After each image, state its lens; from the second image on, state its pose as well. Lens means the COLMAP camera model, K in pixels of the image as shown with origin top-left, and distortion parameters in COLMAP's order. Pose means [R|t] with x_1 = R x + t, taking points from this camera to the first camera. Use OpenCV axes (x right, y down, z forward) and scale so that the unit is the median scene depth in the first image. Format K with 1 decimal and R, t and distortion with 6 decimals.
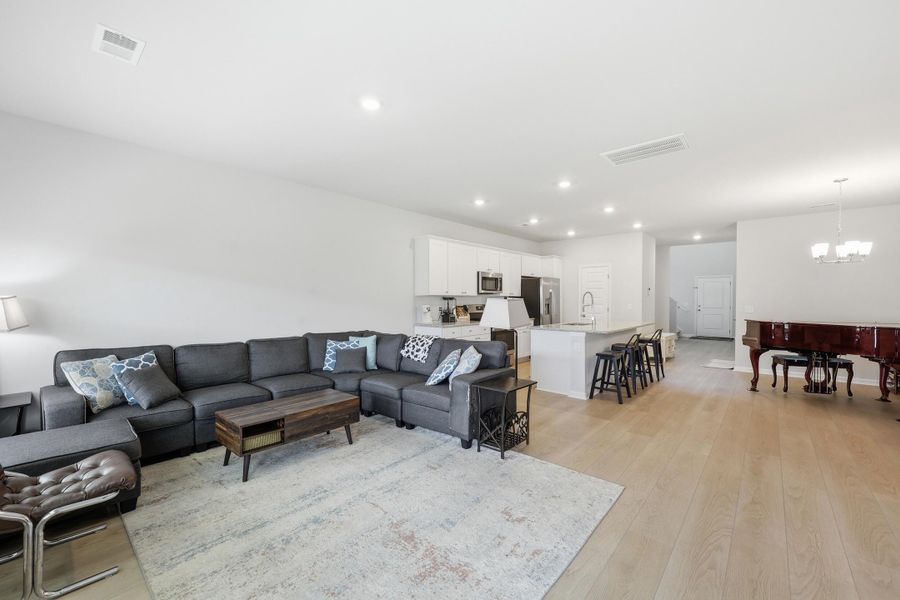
lens RADIAL K [[365.4, 0, 445.8], [0, 365.4, 302.1], [0, 0, 1]] dist [0.001941, 0.000005]
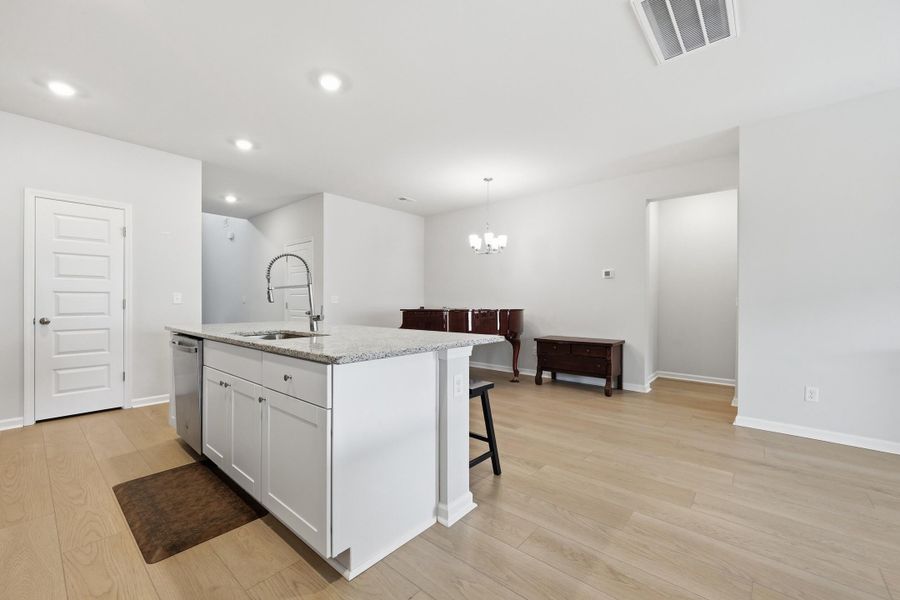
lens RADIAL K [[367.7, 0, 446.2], [0, 367.7, 300.2], [0, 0, 1]] dist [0.002874, 0.000267]
pose [[-0.010759, -0.000059, 0.999942, -0.027663], [0.006197, 0.999981, 0.000126, 0.021918], [-0.999923, 0.006198, -0.010759, 0.743304]]
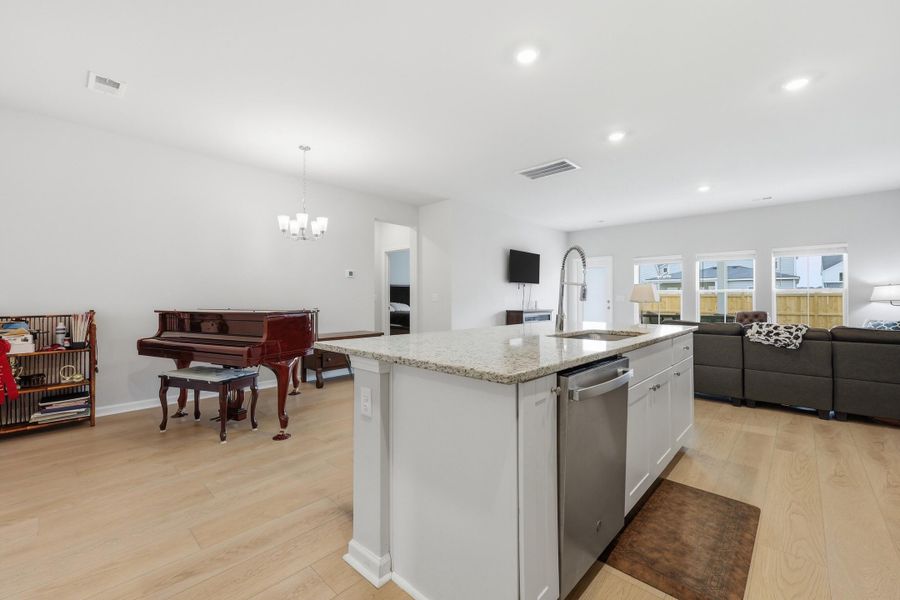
lens RADIAL K [[369.5, 0, 447.8], [0, 369.5, 293.8], [0, 0, 1]] dist [0.002528, 0.000321]
pose [[-0.999462, -0.001876, 0.032750, 0.451969], [-0.001943, 0.999996, -0.002015, 0.018127], [-0.032746, -0.002077, -0.999462, 1.238819]]
